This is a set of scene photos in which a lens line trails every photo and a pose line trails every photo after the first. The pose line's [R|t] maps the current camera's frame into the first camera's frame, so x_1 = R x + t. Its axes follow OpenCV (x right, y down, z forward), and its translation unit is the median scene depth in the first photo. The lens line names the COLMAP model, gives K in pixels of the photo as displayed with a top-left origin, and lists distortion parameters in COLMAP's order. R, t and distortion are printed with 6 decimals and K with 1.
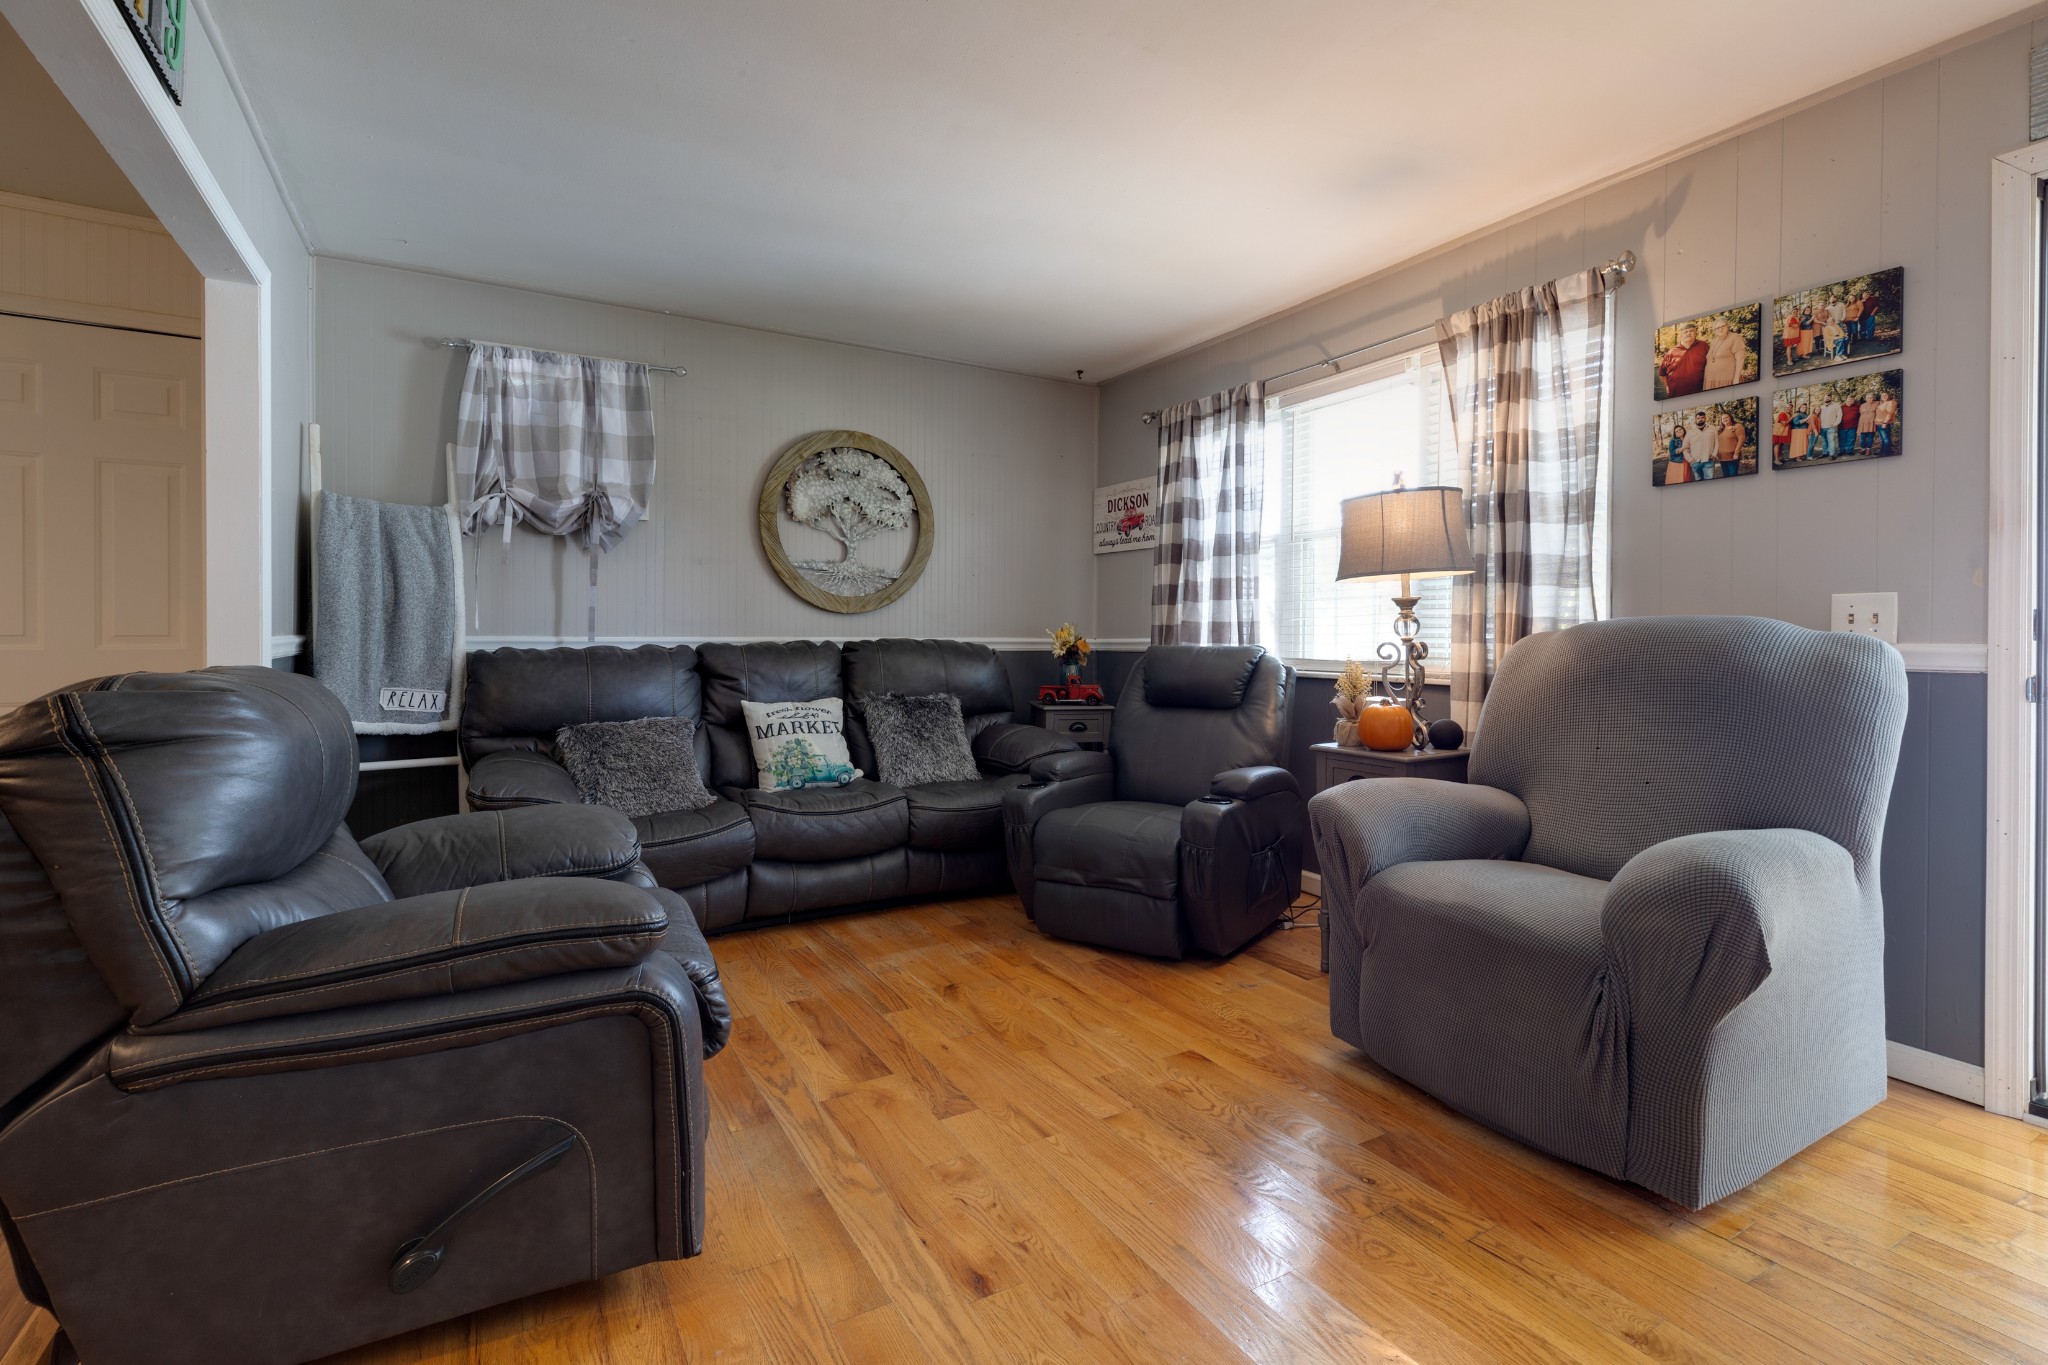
lens RADIAL K [[920.7, 0, 1022.0], [0, 920.7, 639.3], [0, 0, 1]] dist [0.000221, -0.000317]
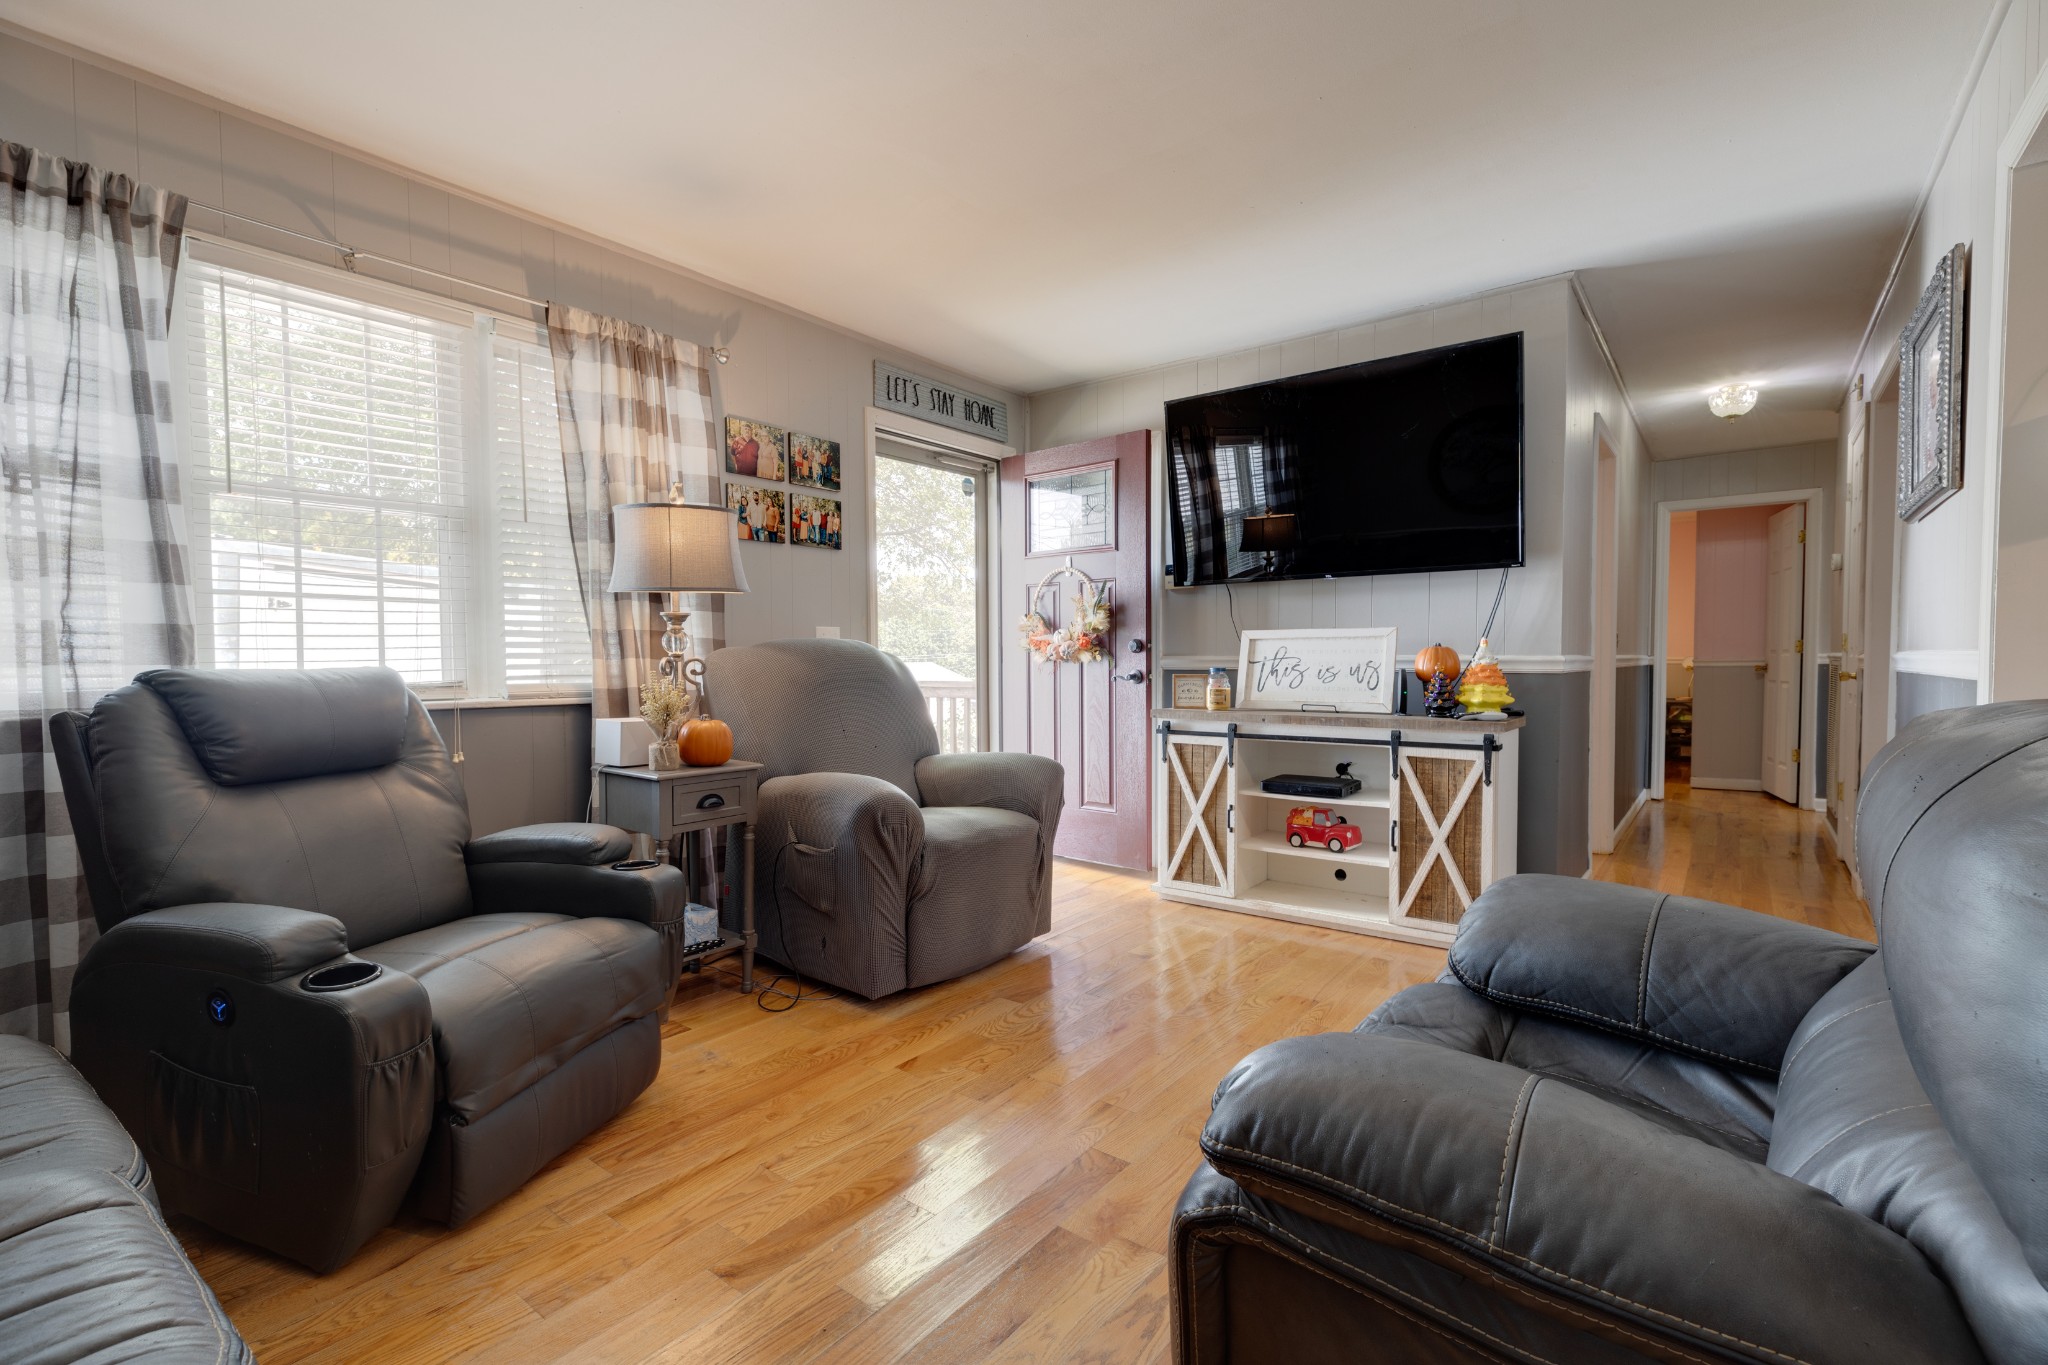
lens RADIAL K [[920.7, 0, 1024.4], [0, 920.7, 685.3], [0, 0, 1]] dist [0.000221, -0.000317]
pose [[-0.371876, -0.035284, 0.927612, -0.736112], [0.001651, 0.999251, 0.038671, -0.005886], [-0.928281, 0.015912, -0.371539, 1.165817]]
